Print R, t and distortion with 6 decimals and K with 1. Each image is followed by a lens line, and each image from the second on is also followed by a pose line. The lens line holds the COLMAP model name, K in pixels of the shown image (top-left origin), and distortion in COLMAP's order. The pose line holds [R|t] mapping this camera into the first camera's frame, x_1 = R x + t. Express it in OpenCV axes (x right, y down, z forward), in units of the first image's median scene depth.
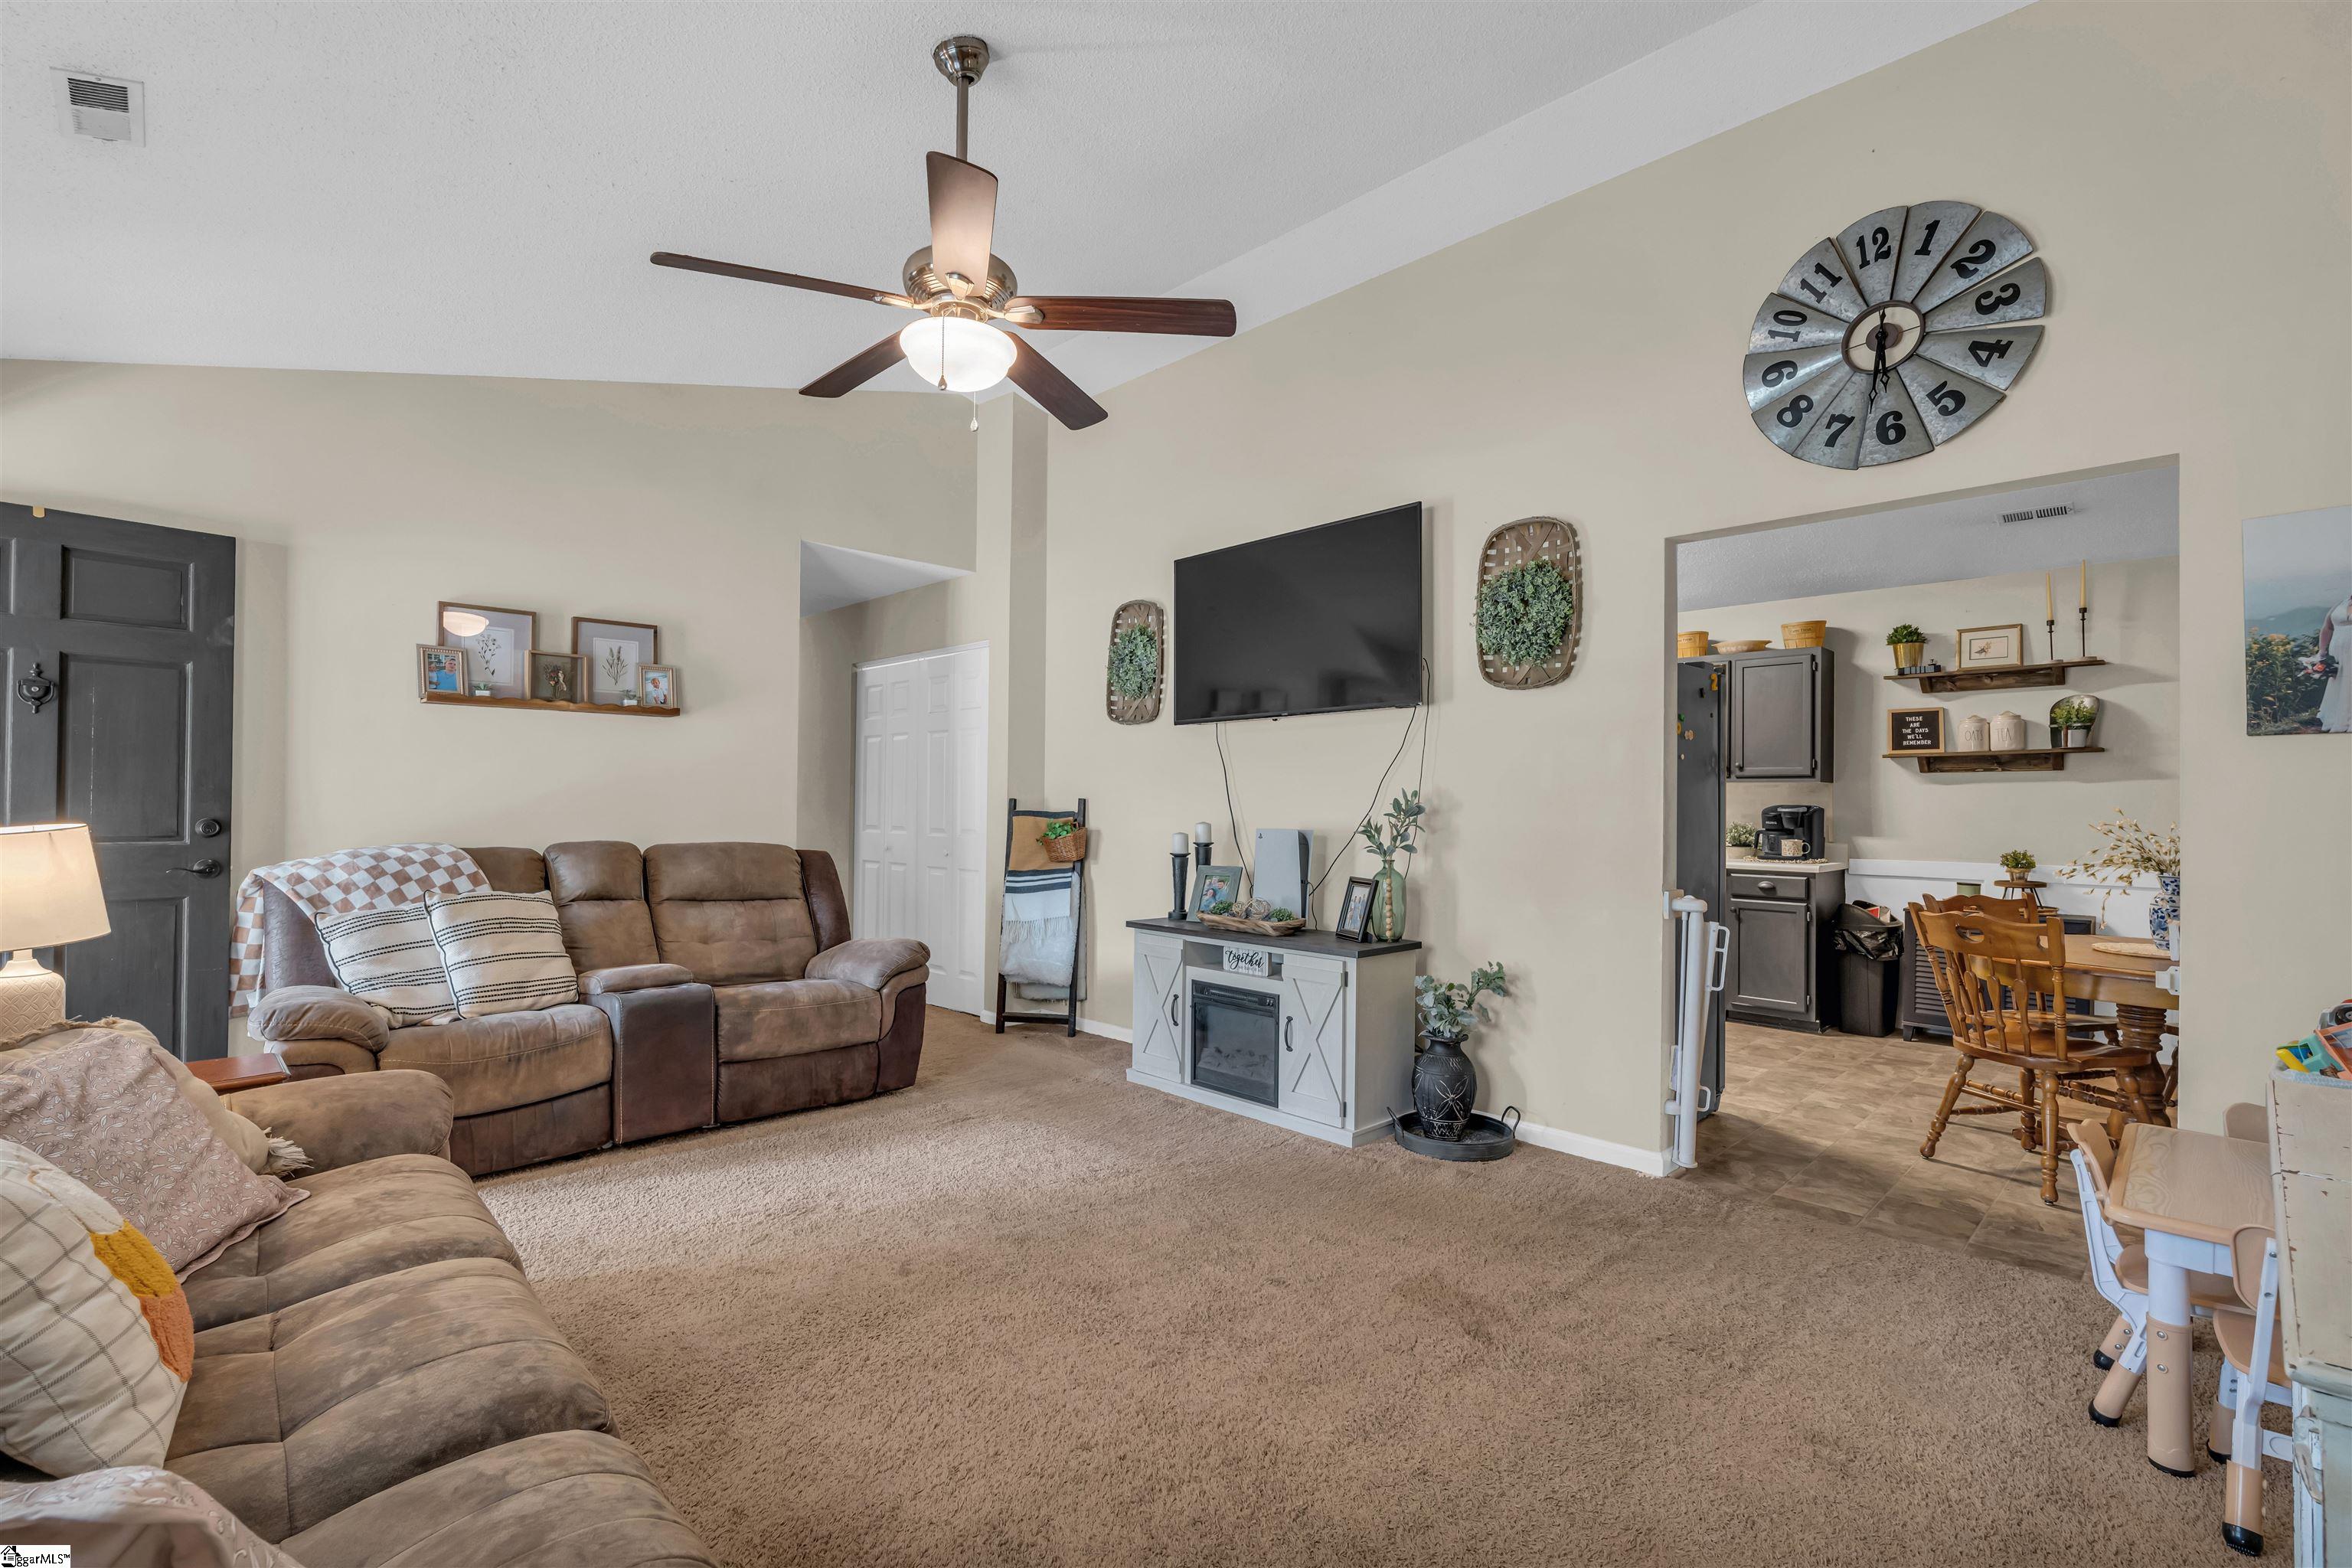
lens RADIAL K [[1042.7, 0, 1167.1], [0, 1042.7, 793.1], [0, 0, 1]] dist [-0.000004, 0.000025]
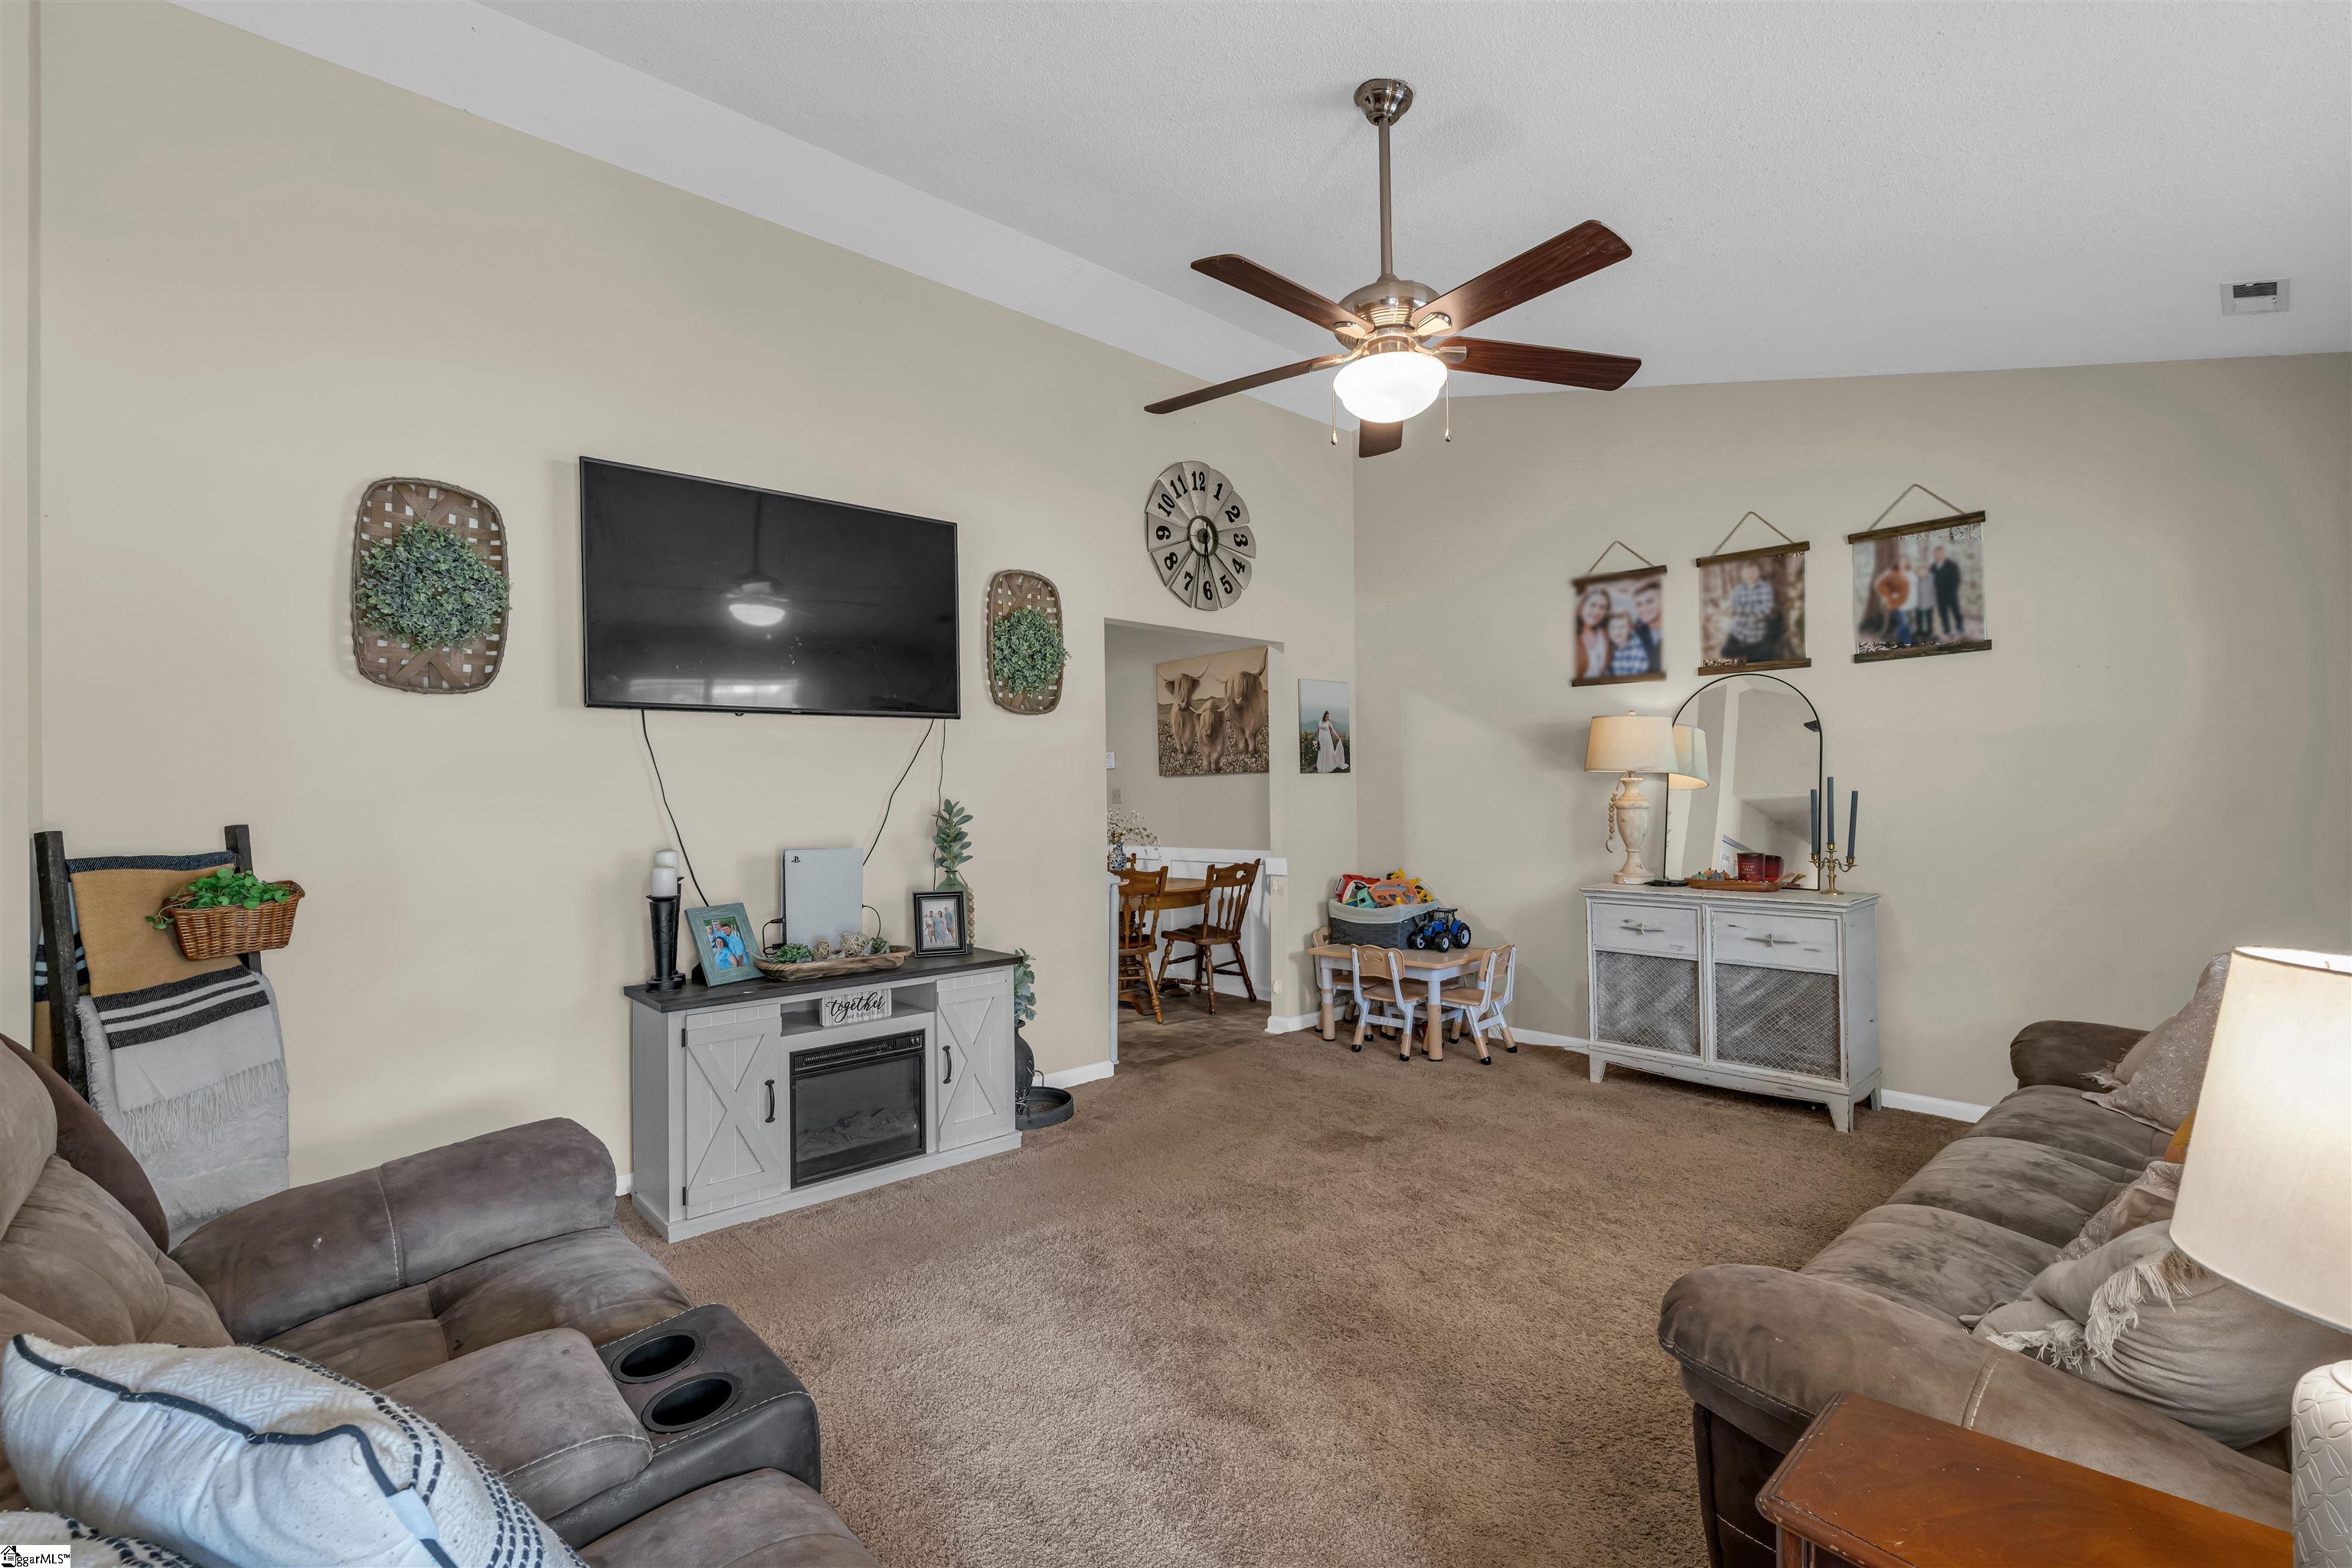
lens RADIAL K [[1042.7, 0, 1167.1], [0, 1042.7, 793.1], [0, 0, 1]] dist [-0.000004, 0.000025]
pose [[0.040787, -0.006506, 0.999147, -0.776088], [0.002787, 0.999976, 0.006397, -0.016897], [-0.999164, 0.002524, 0.040804, 0.734976]]
